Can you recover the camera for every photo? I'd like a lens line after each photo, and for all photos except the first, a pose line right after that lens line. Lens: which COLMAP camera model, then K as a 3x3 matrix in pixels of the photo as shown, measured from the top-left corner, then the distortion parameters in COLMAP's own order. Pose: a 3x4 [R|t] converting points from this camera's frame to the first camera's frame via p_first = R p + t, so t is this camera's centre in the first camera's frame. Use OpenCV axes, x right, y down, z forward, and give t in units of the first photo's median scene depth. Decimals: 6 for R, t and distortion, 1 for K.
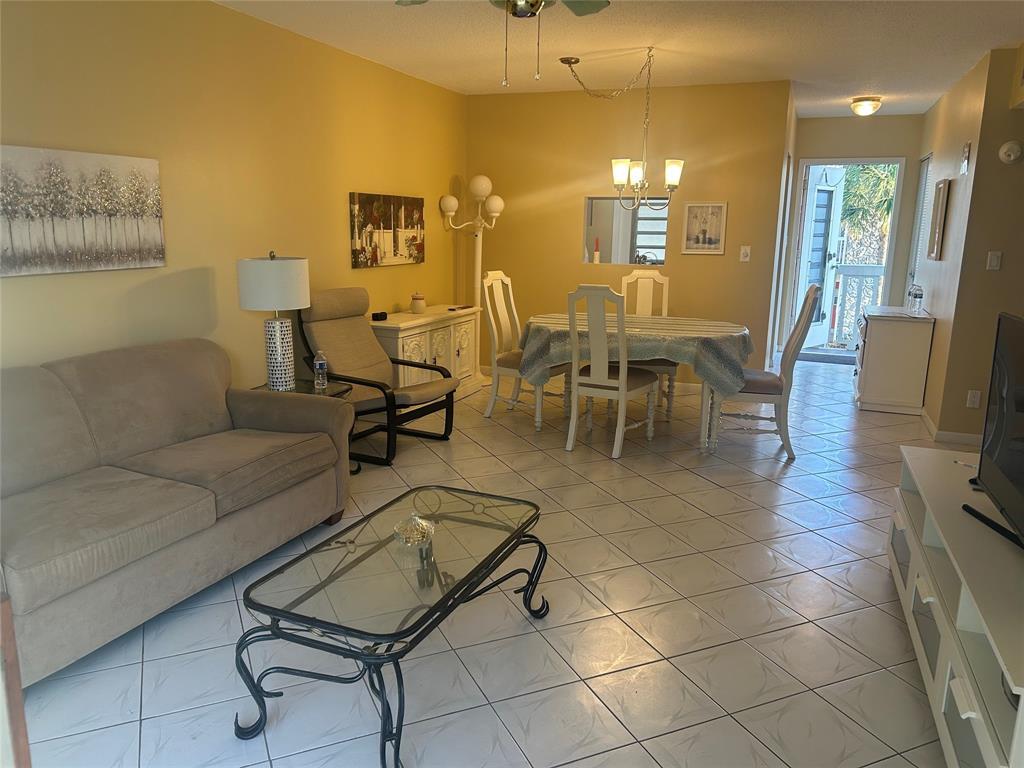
lens RADIAL K [[767.8, 0, 511.8], [0, 767.8, 382.8], [0, 0, 1]] dist [0.061391, -0.068243]
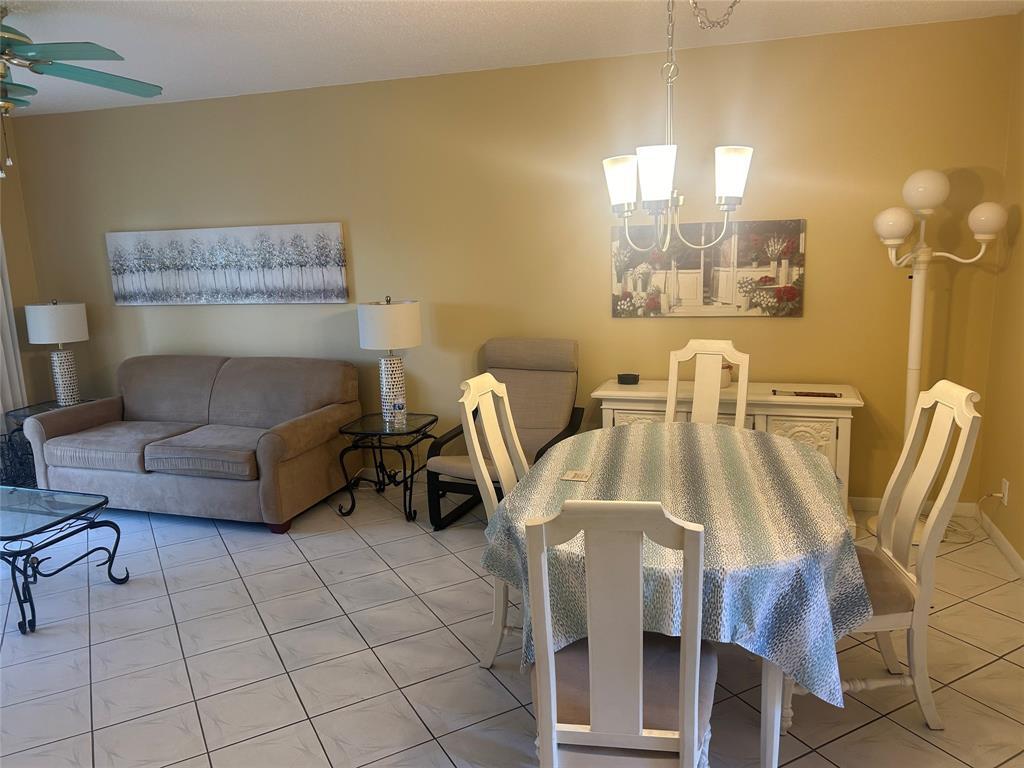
lens RADIAL K [[767.8, 0, 512.1], [0, 767.8, 389.0], [0, 0, 1]] dist [0.061391, -0.068243]
pose [[0.072182, 0.189564, -0.979212, 0.601850], [-0.166847, 0.970233, 0.175527, -0.196811], [0.983337, 0.150709, 0.101661, 0.806939]]
